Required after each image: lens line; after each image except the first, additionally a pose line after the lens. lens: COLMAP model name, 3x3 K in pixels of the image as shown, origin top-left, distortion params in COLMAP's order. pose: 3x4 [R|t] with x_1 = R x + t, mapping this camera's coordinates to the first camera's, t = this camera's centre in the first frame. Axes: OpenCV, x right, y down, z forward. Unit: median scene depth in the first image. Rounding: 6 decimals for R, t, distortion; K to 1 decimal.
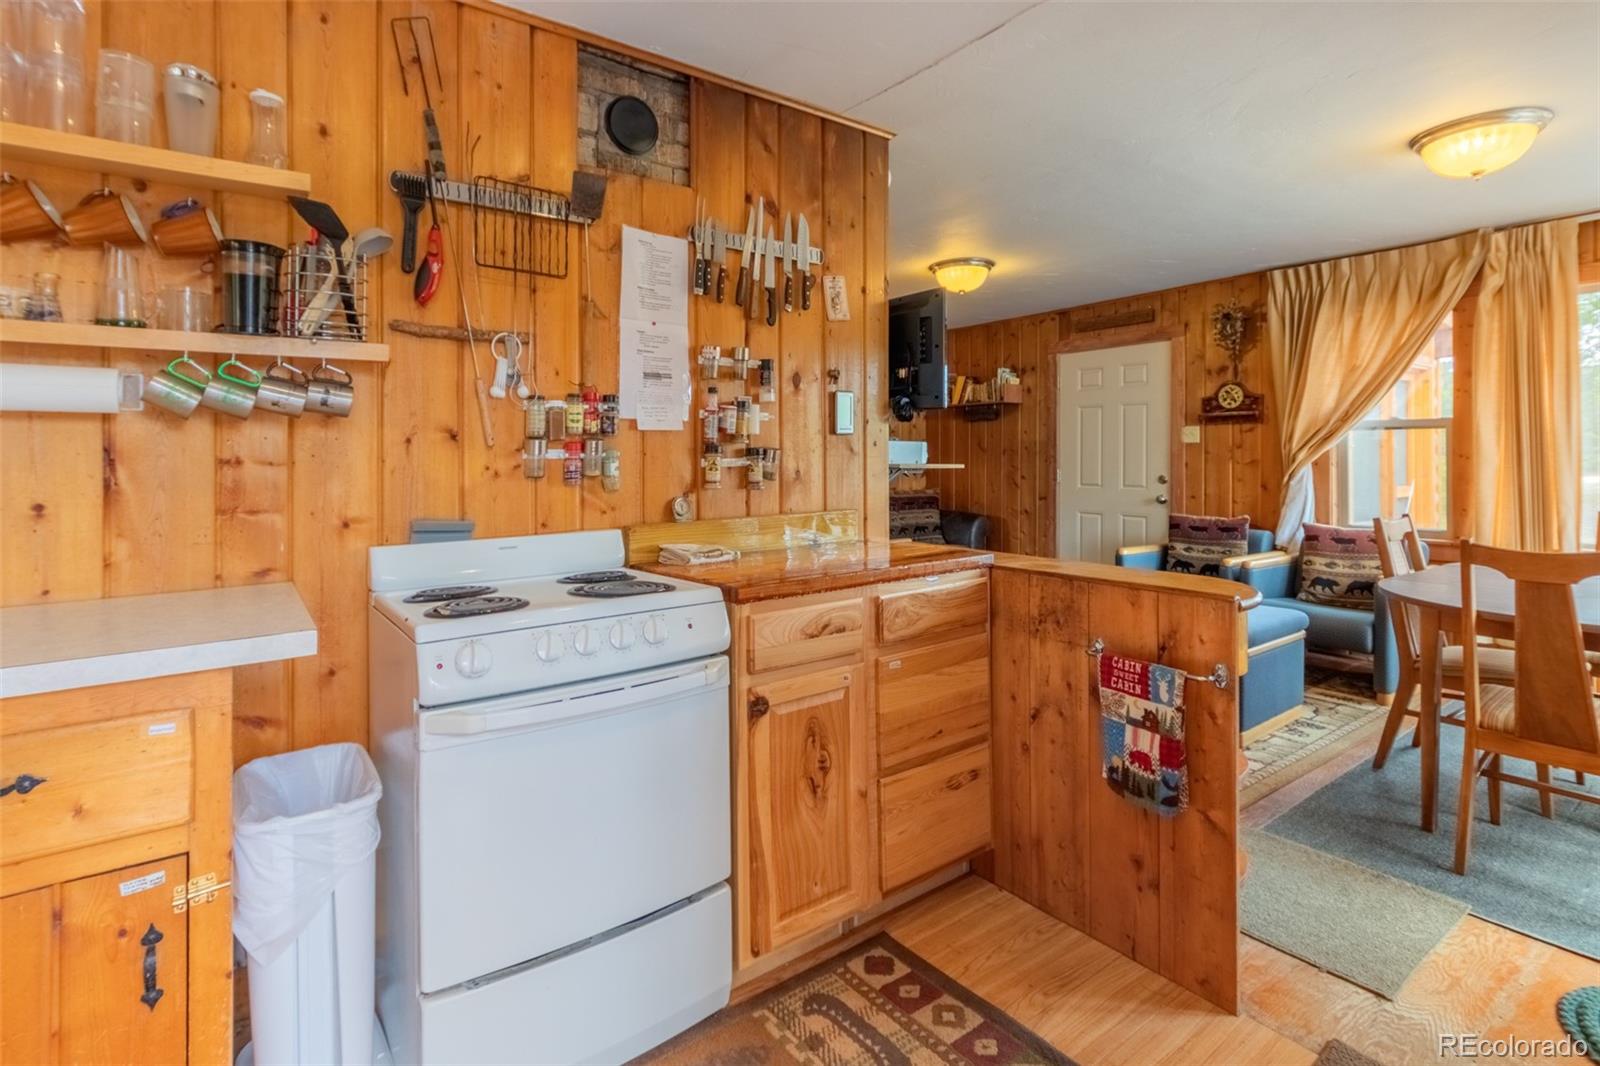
lens RADIAL K [[764.4, 0, 814.6], [0, 764.4, 456.7], [0, 0, 1]] dist [-0.005132, -0.001424]
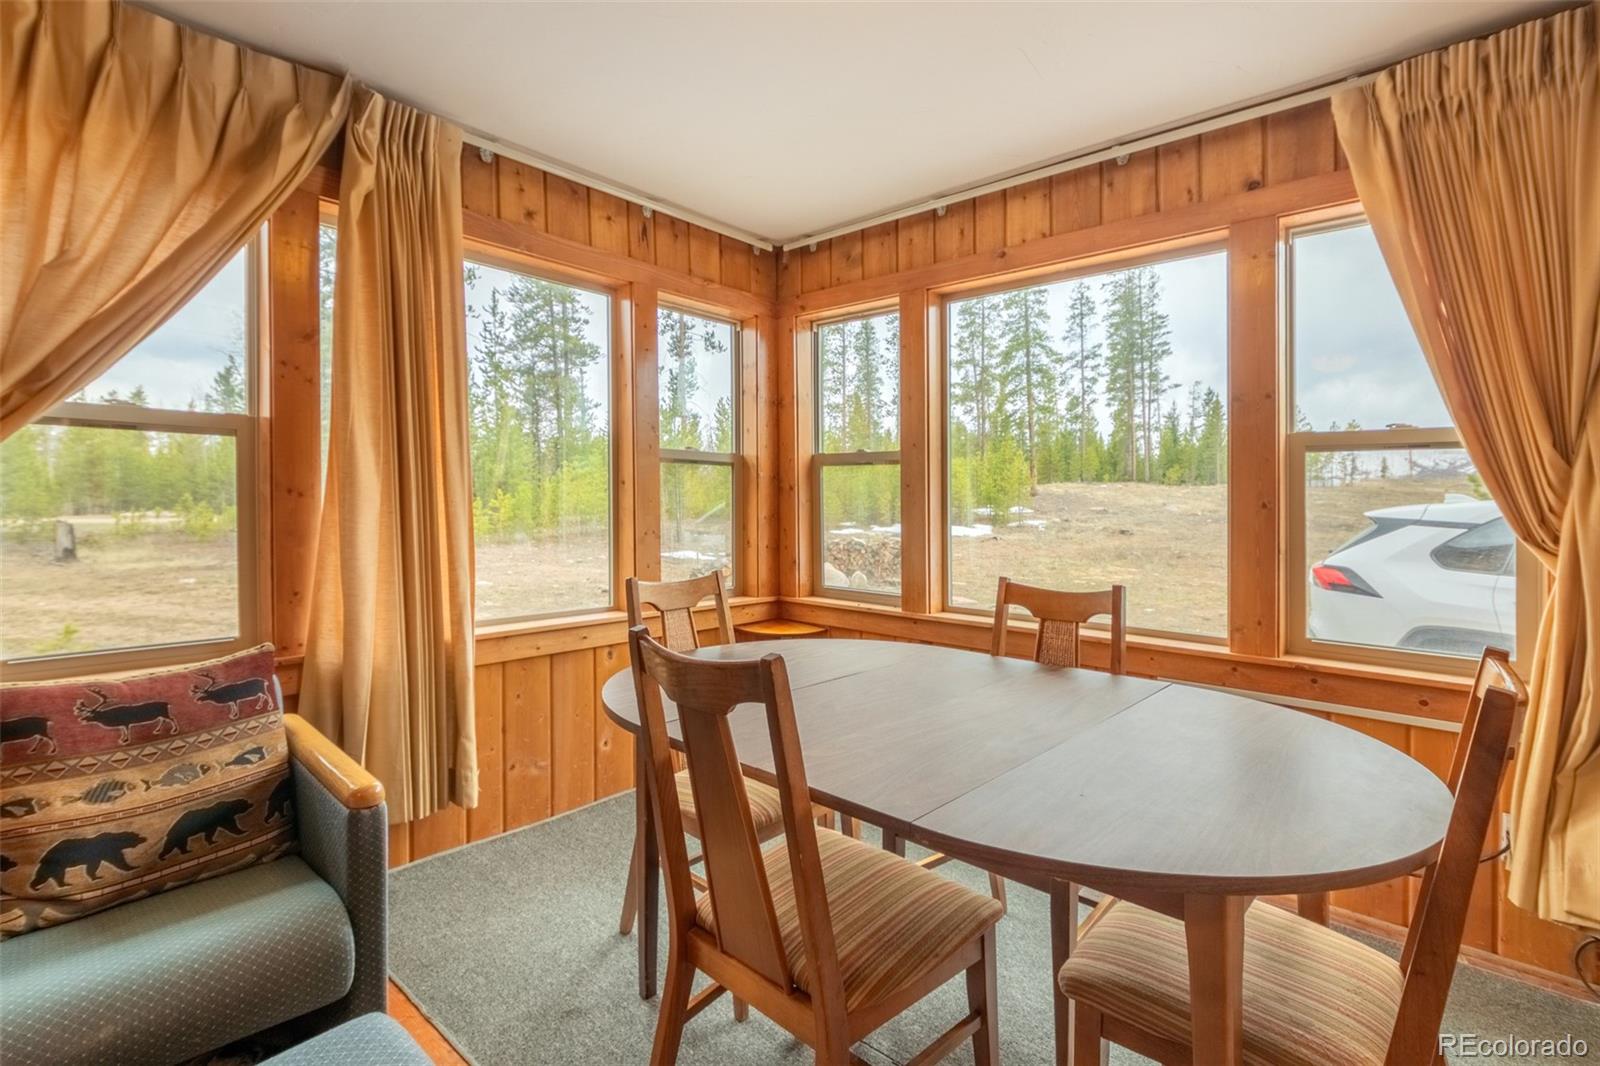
lens RADIAL K [[764.4, 0, 830.7], [0, 764.4, 513.1], [0, 0, 1]] dist [-0.005132, -0.001424]
pose [[-0.181477, -0.008302, 0.983360, 0.246286], [-0.010446, 0.999924, 0.006514, 0.006493], [-0.983340, -0.009090, -0.181550, 0.666007]]
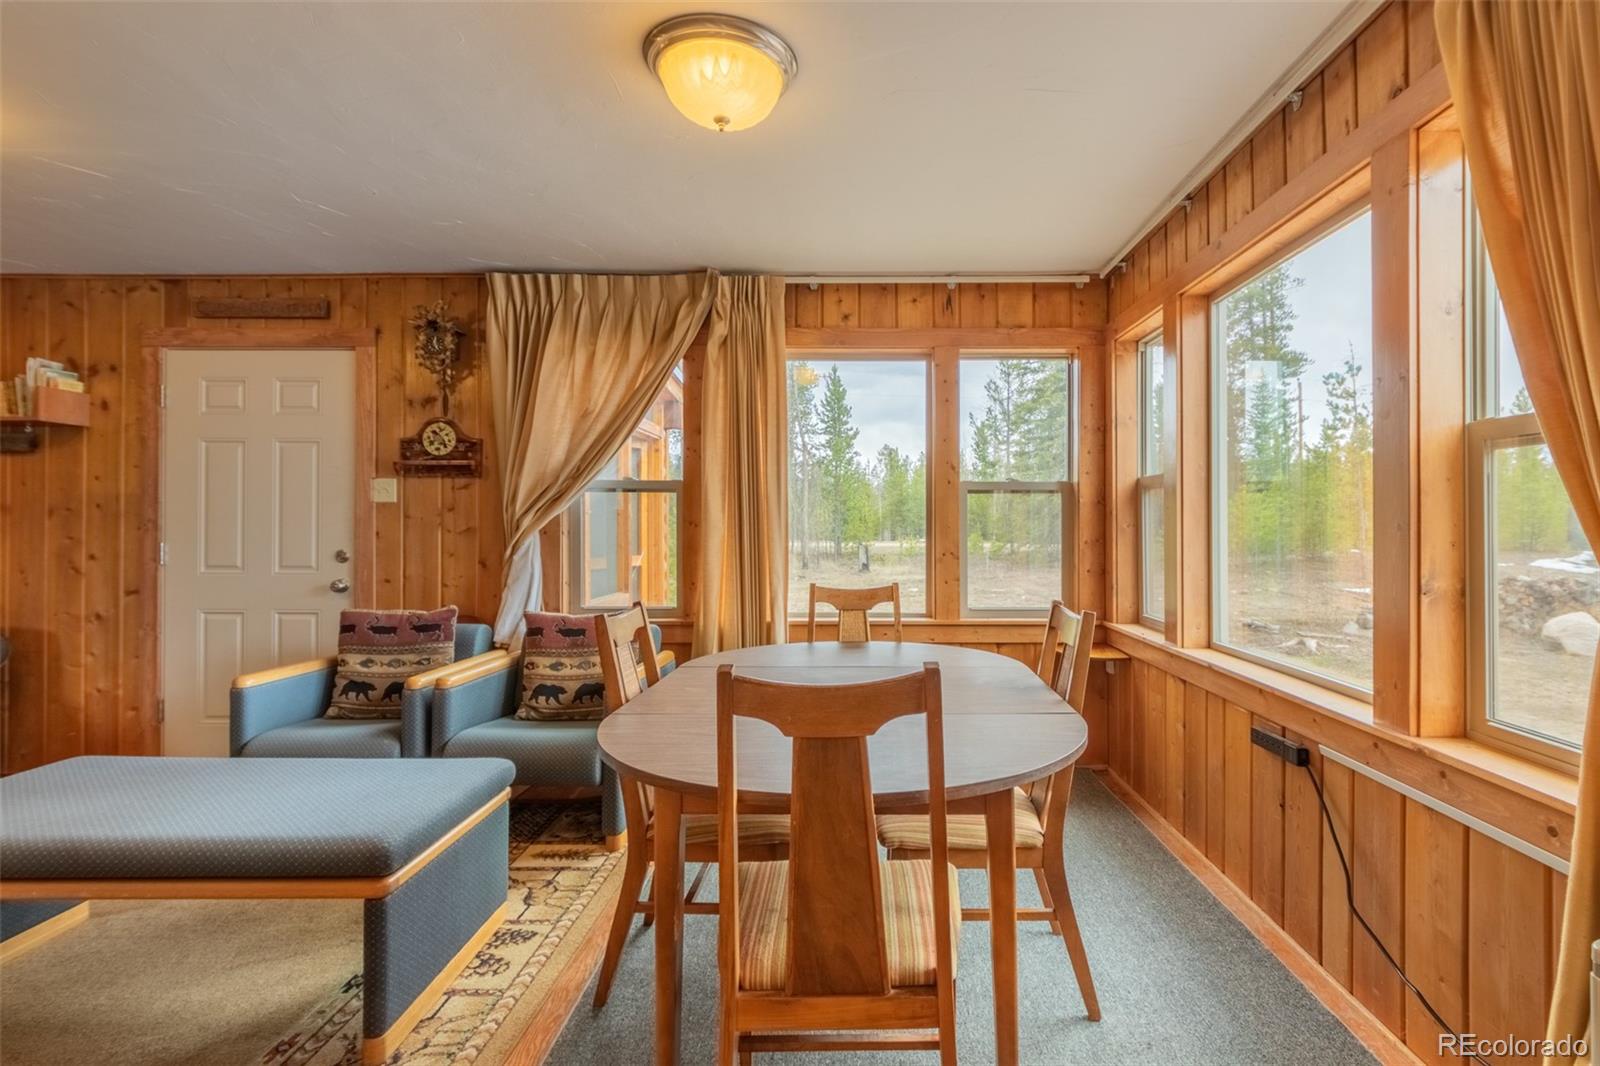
lens RADIAL K [[764.4, 0, 832.0], [0, 764.4, 540.7], [0, 0, 1]] dist [-0.005132, -0.001424]
pose [[0.618284, -0.008147, 0.785913, 0.228781], [-0.005963, 0.999869, 0.015056, 0.004348], [-0.785932, -0.013995, 0.618154, 0.290139]]
